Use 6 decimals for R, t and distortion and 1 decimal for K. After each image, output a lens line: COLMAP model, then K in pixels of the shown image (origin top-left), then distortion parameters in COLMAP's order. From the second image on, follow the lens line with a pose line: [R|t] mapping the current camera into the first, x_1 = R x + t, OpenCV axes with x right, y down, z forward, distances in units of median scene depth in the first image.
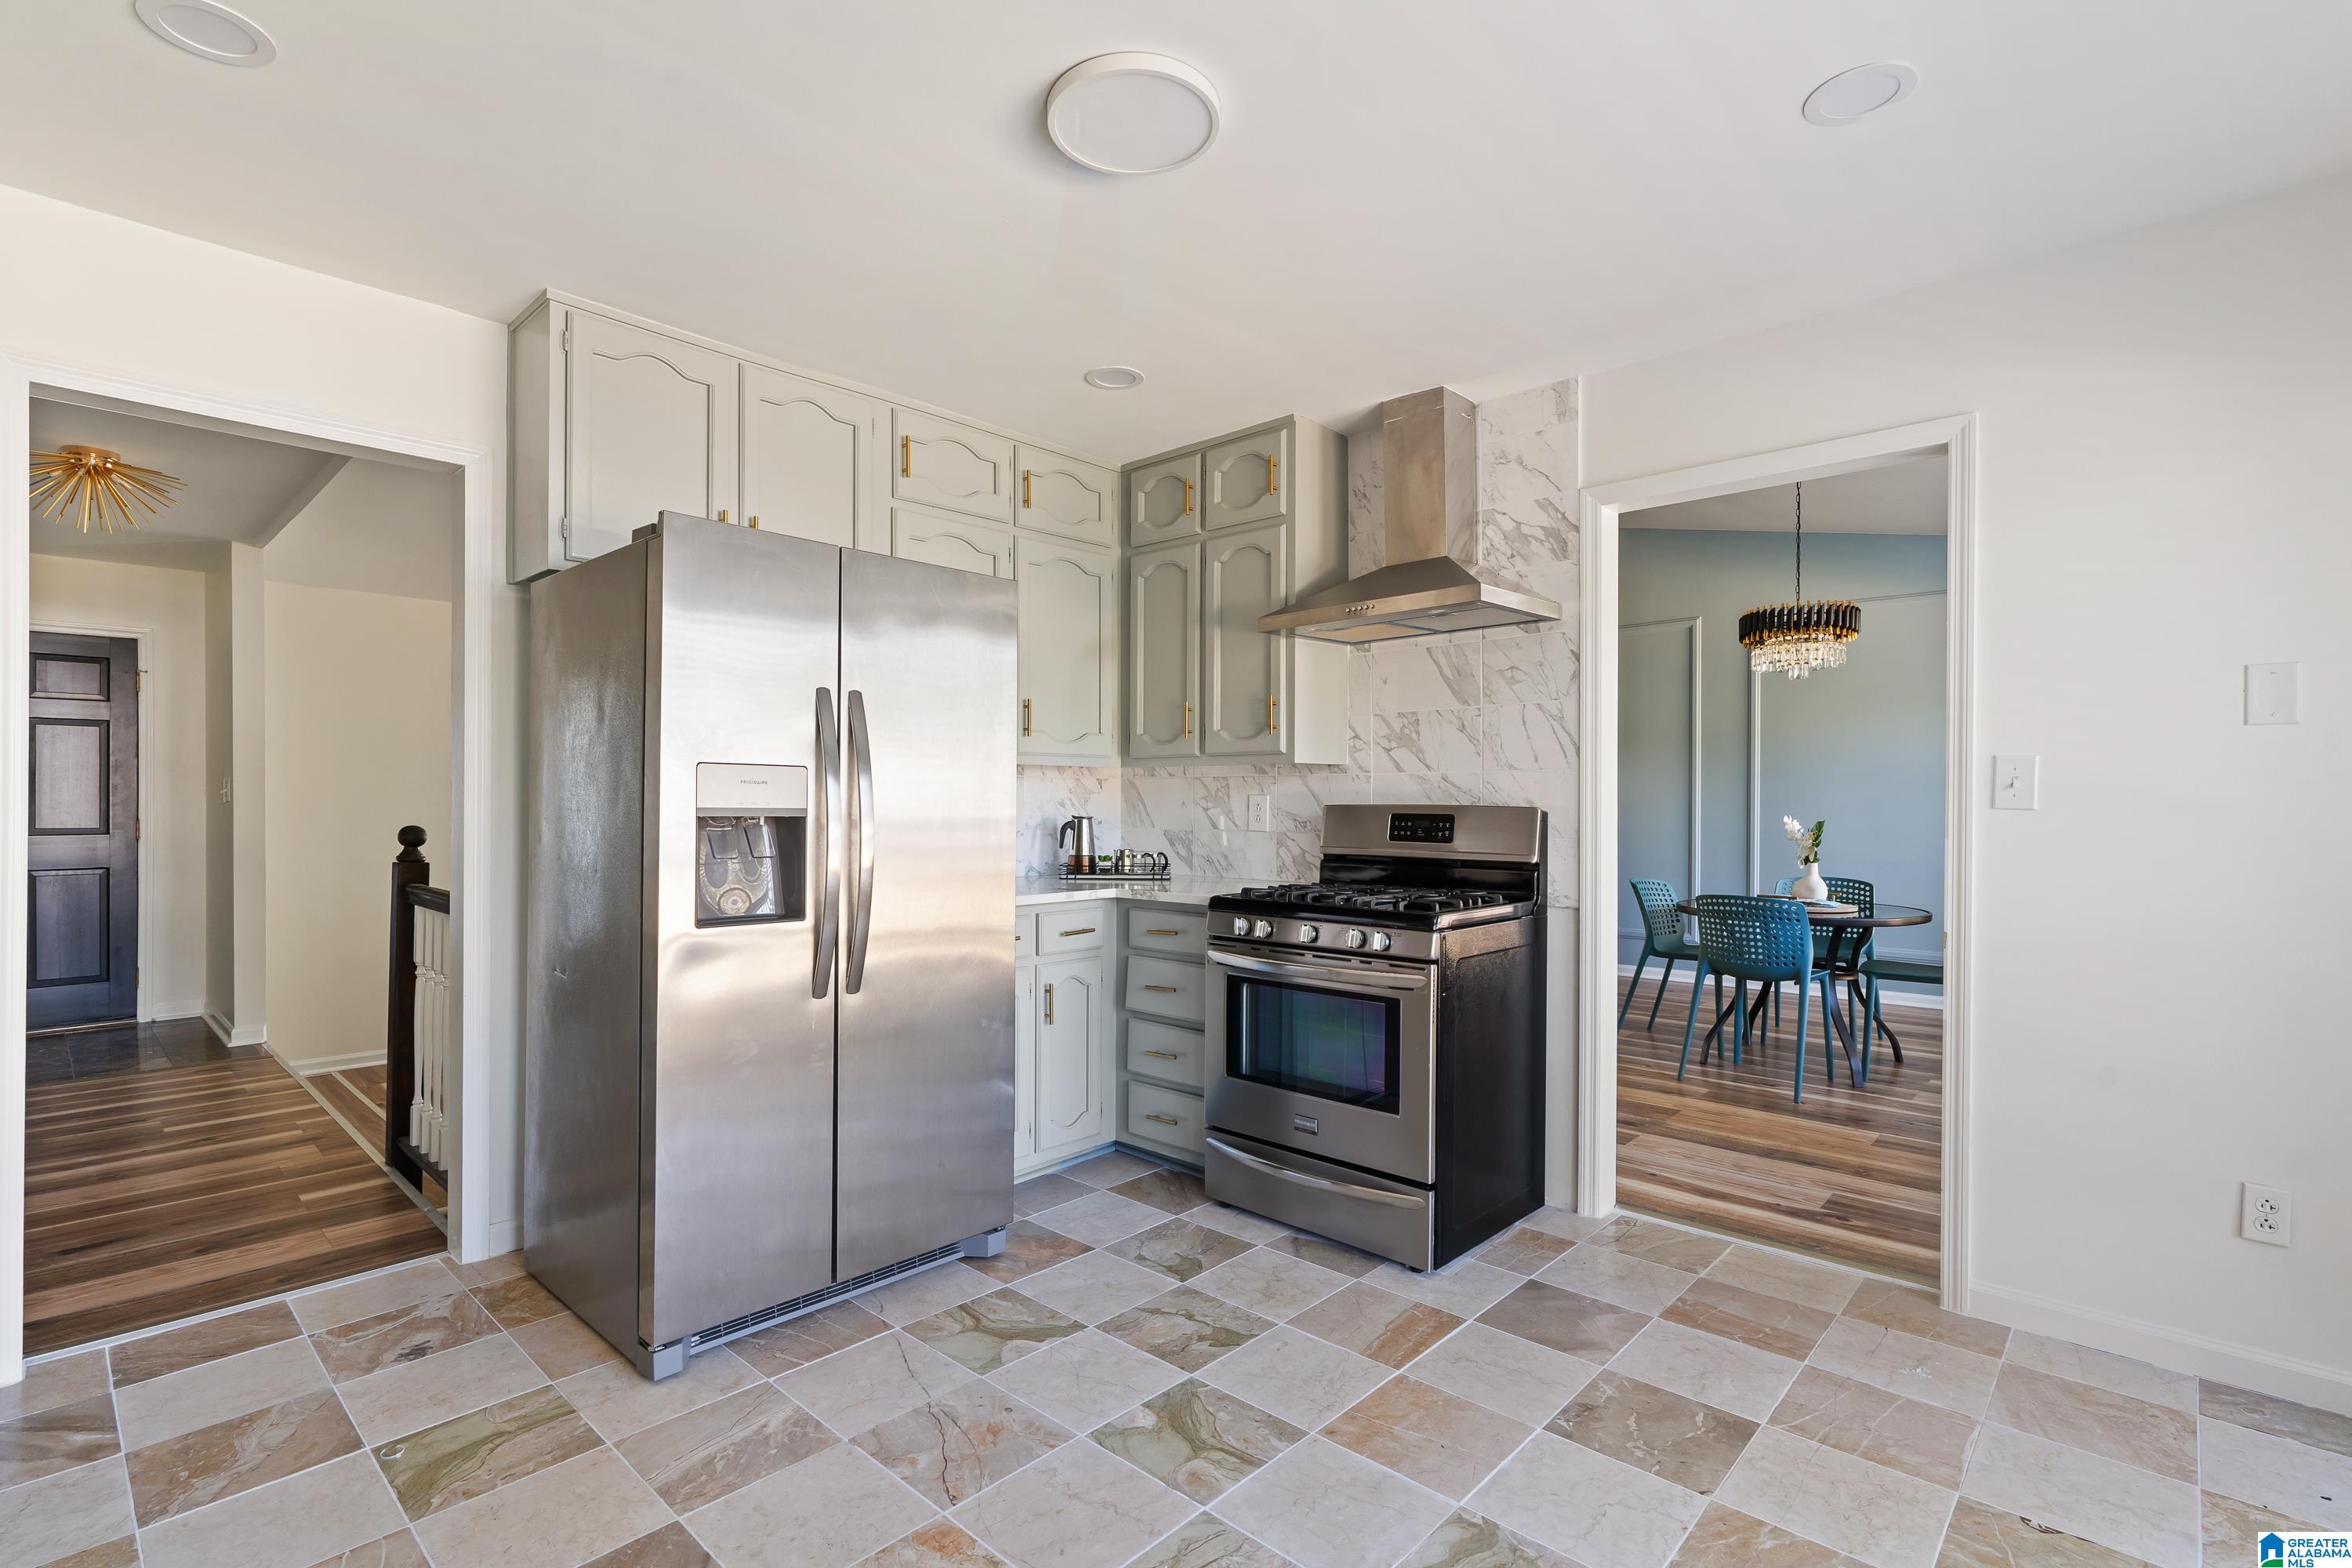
lens RADIAL K [[1091.2, 0, 1187.2], [0, 1091.2, 805.5], [0, 0, 1]] dist [-0.000017, 0.000946]
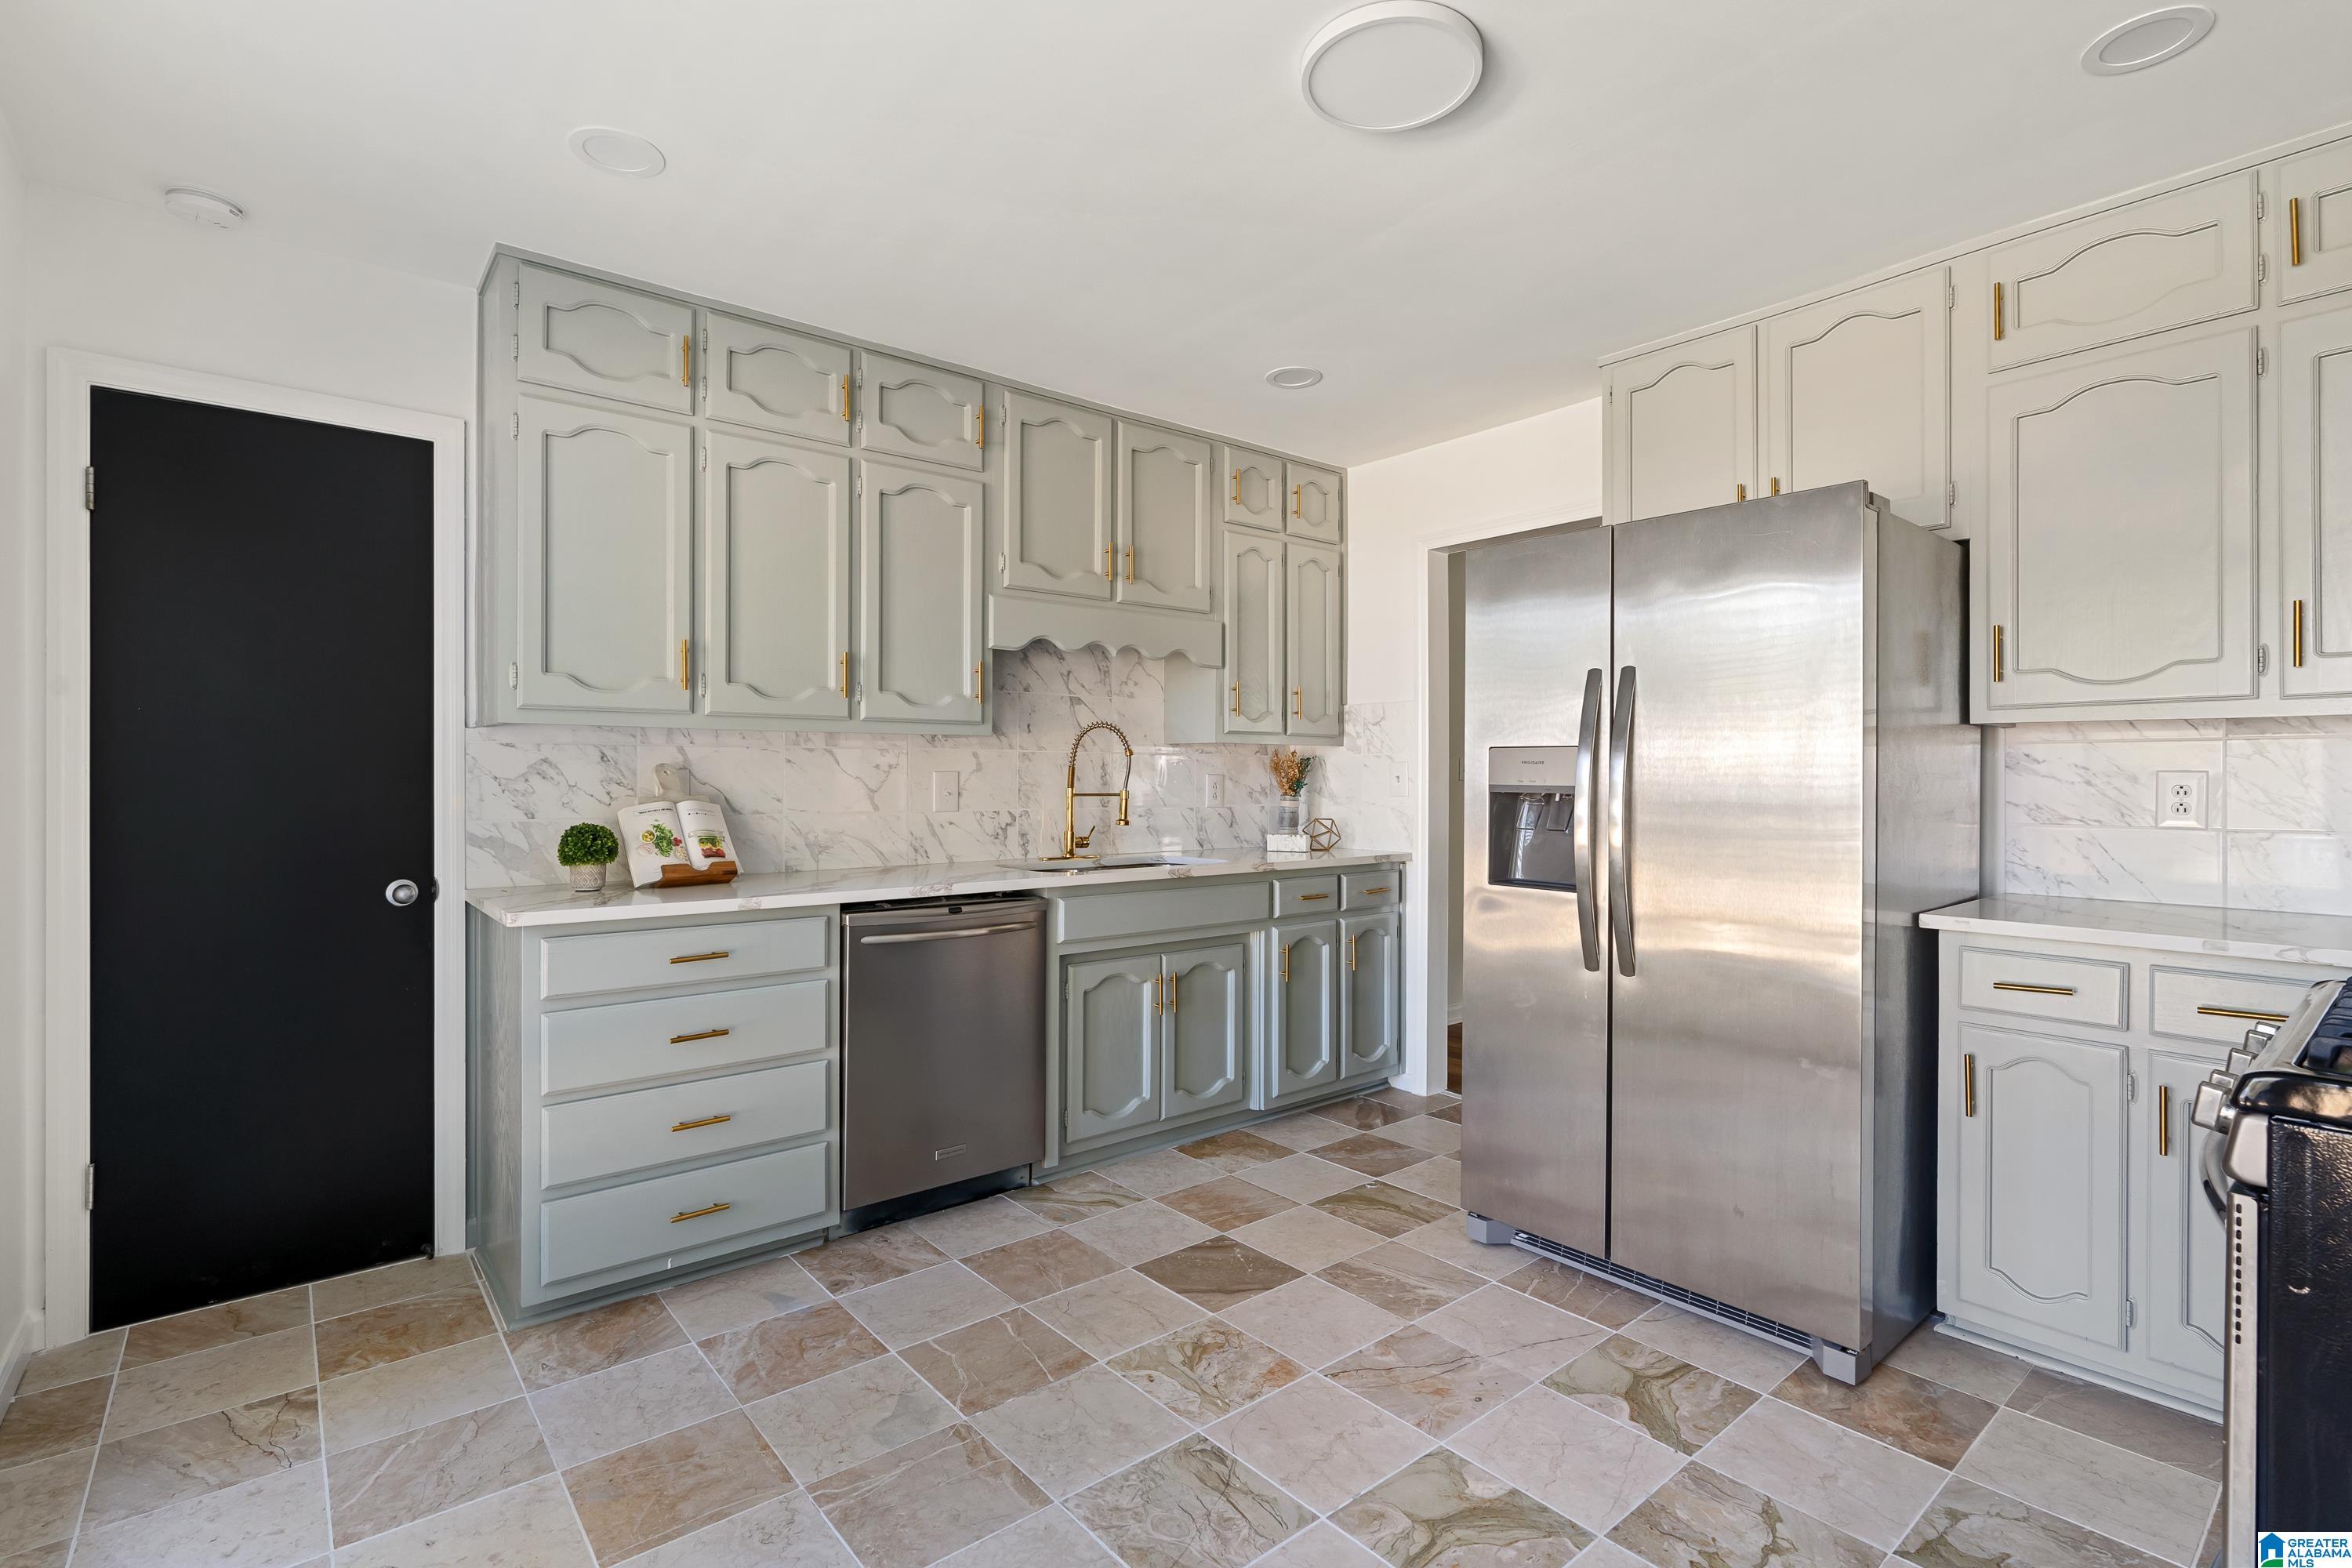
lens RADIAL K [[1094.3, 0, 1176.0], [0, 1094.3, 784.0], [0, 0, 1]] dist [0.003573, 0.000299]
pose [[-0.125940, 0.001624, -0.992037, 0.815293], [-0.006194, 0.999978, 0.002424, 0.000492], [0.992019, 0.006450, -0.125927, 0.820725]]
